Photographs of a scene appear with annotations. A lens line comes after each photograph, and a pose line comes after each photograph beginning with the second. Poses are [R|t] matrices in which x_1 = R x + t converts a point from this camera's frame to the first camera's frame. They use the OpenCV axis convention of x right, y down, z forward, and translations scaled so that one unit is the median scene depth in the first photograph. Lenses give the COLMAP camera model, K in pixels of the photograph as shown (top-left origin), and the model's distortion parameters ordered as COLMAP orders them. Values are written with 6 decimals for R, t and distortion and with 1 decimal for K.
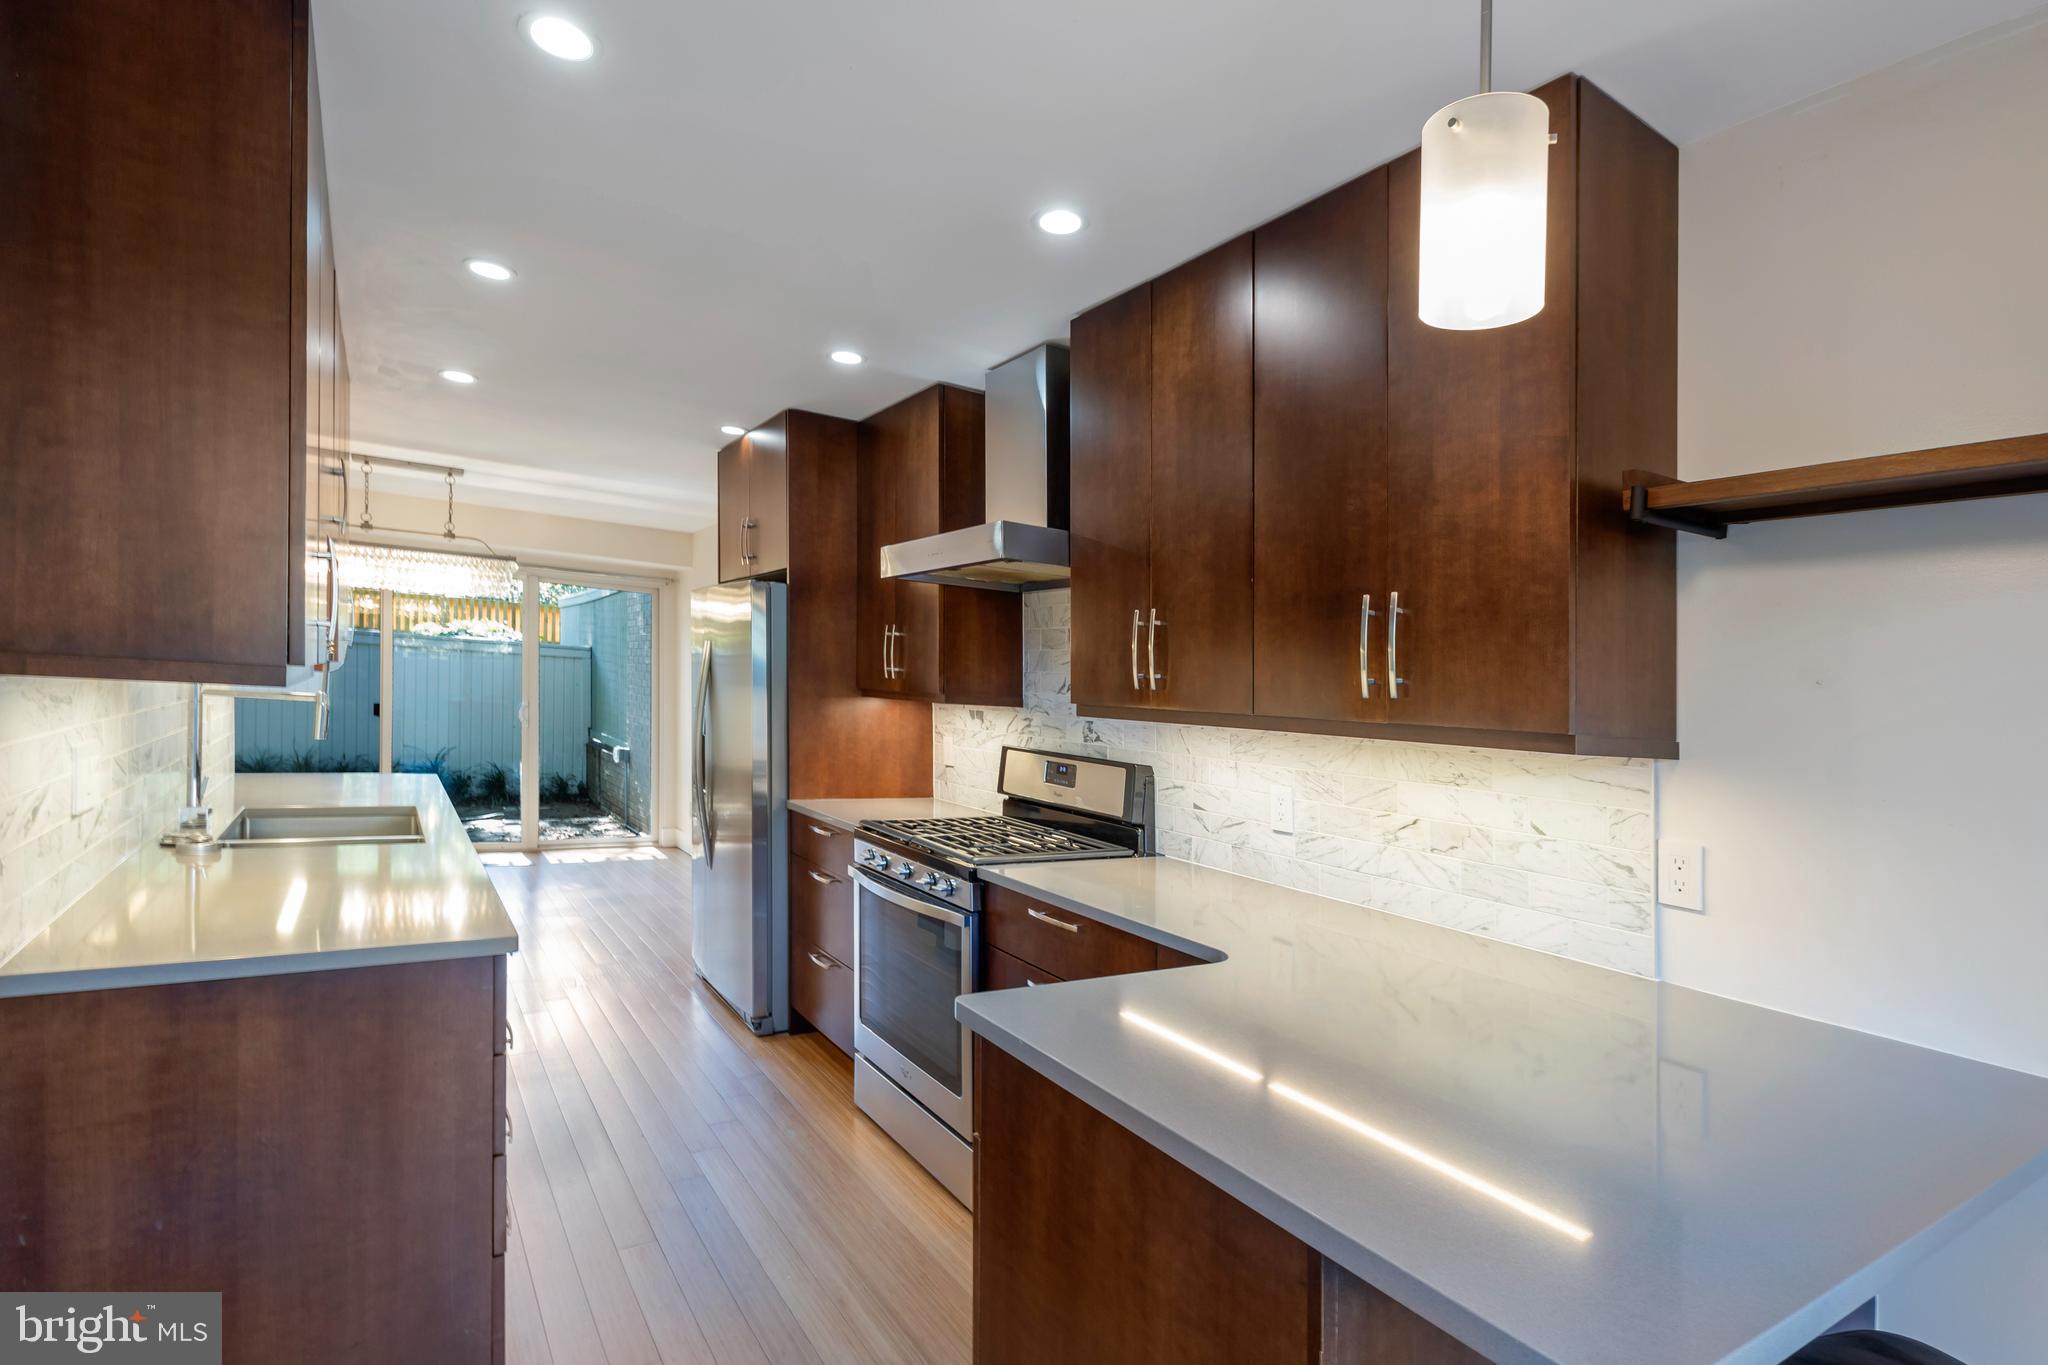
lens RADIAL K [[985.7, 0, 1024.0], [0, 985.7, 682.5], [0, 0, 1]] dist [0.003904, -0.008862]
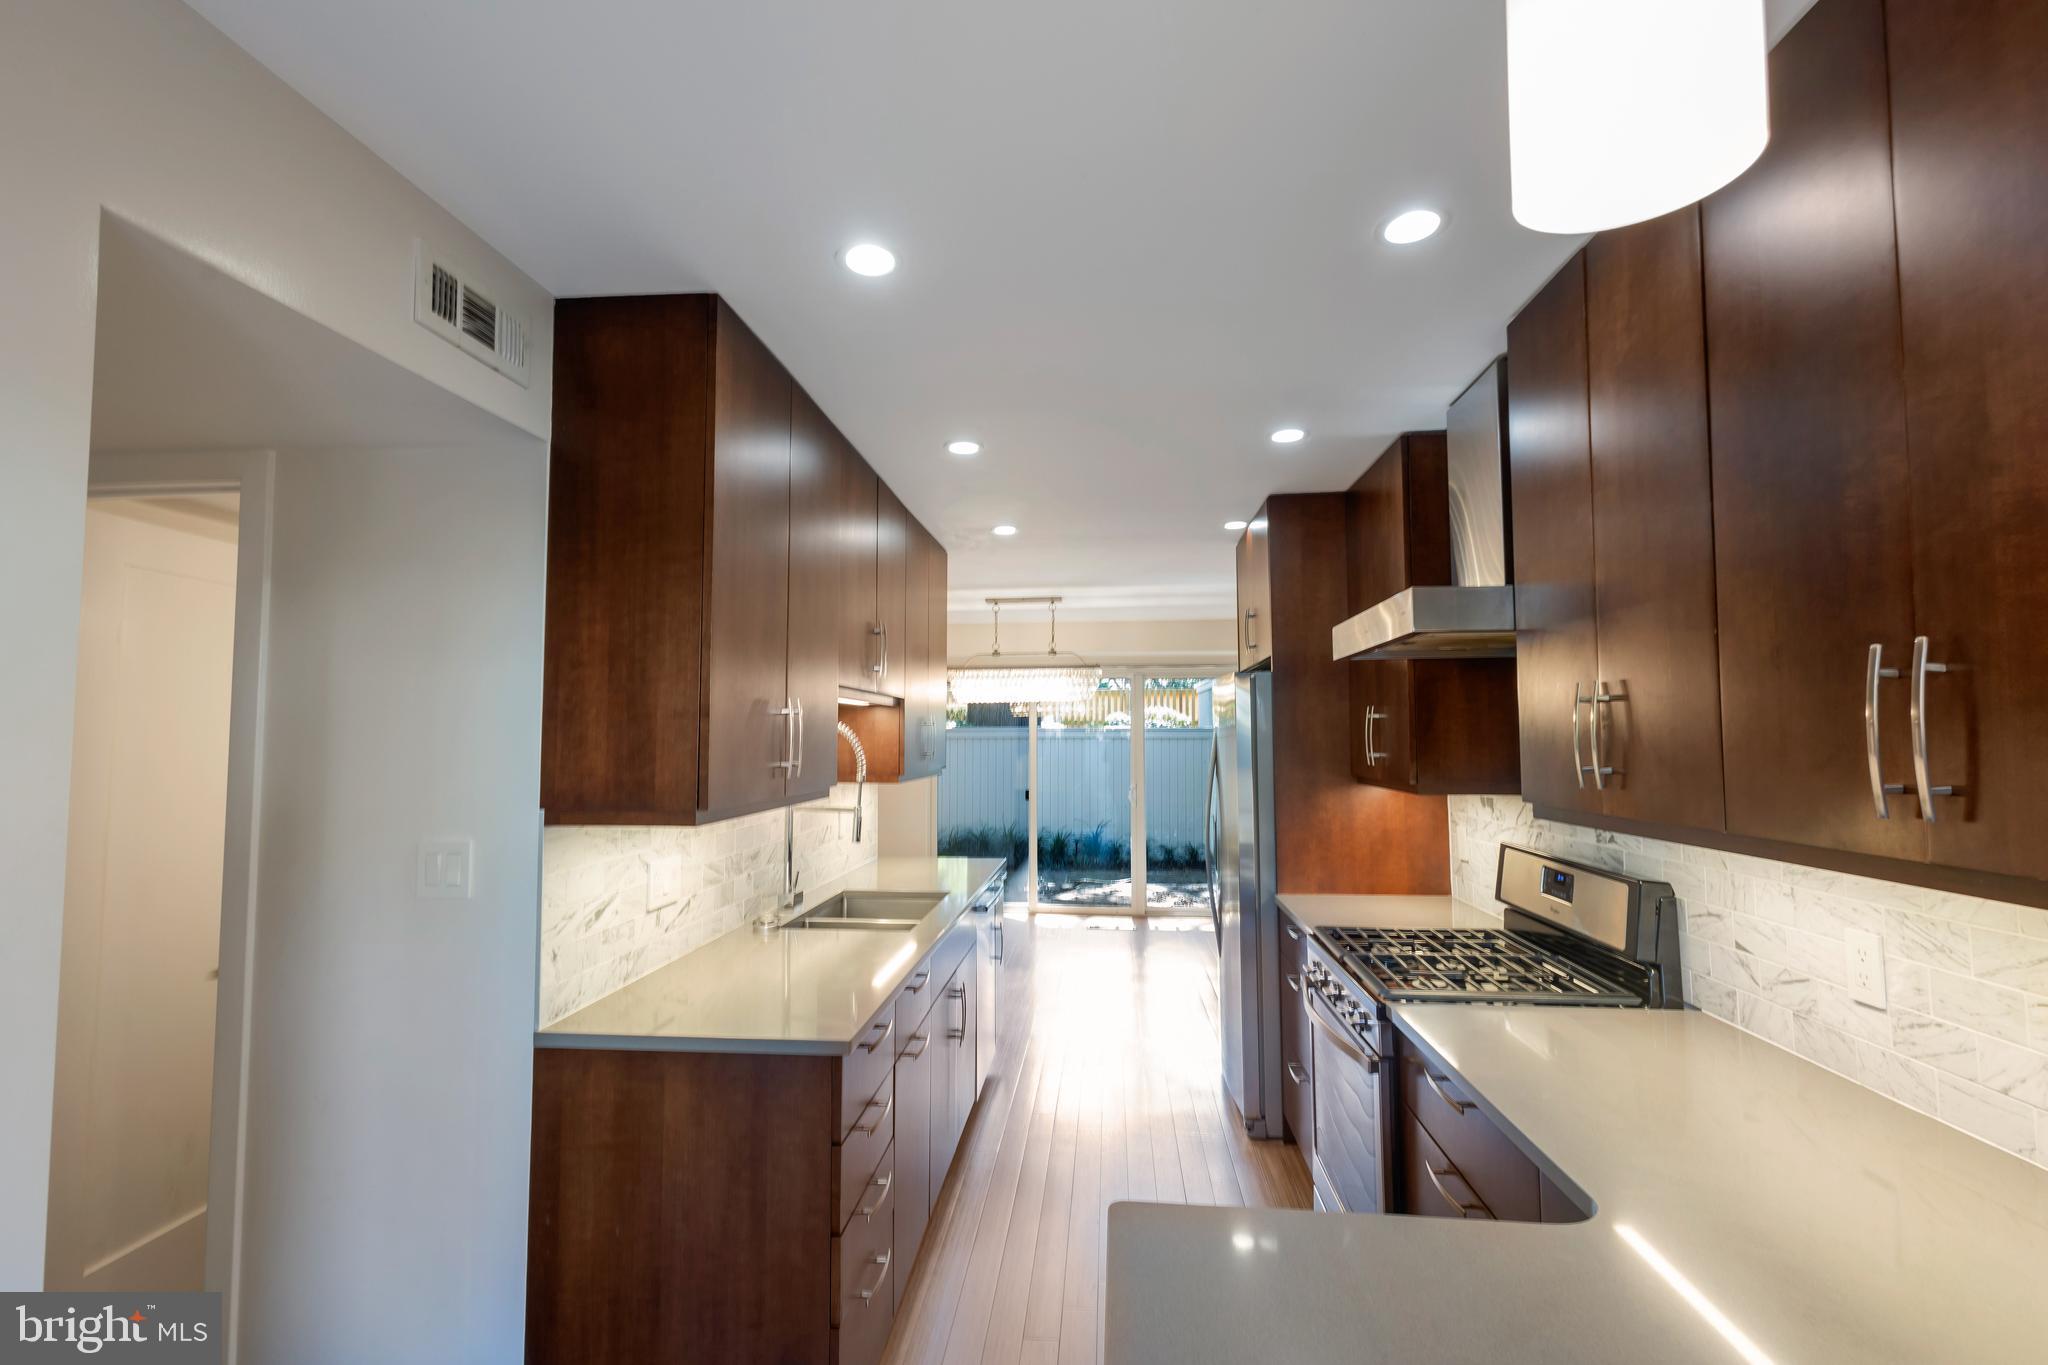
lens RADIAL K [[933.7, 0, 1020.0], [0, 933.7, 709.6], [0, 0, 1]] dist [0.001433, -0.000949]
pose [[0.777441, -0.077944, -0.624108, 0.177860], [0.053836, 0.996896, -0.057439, -0.026978], [0.626648, 0.011056, 0.779224, 0.139969]]
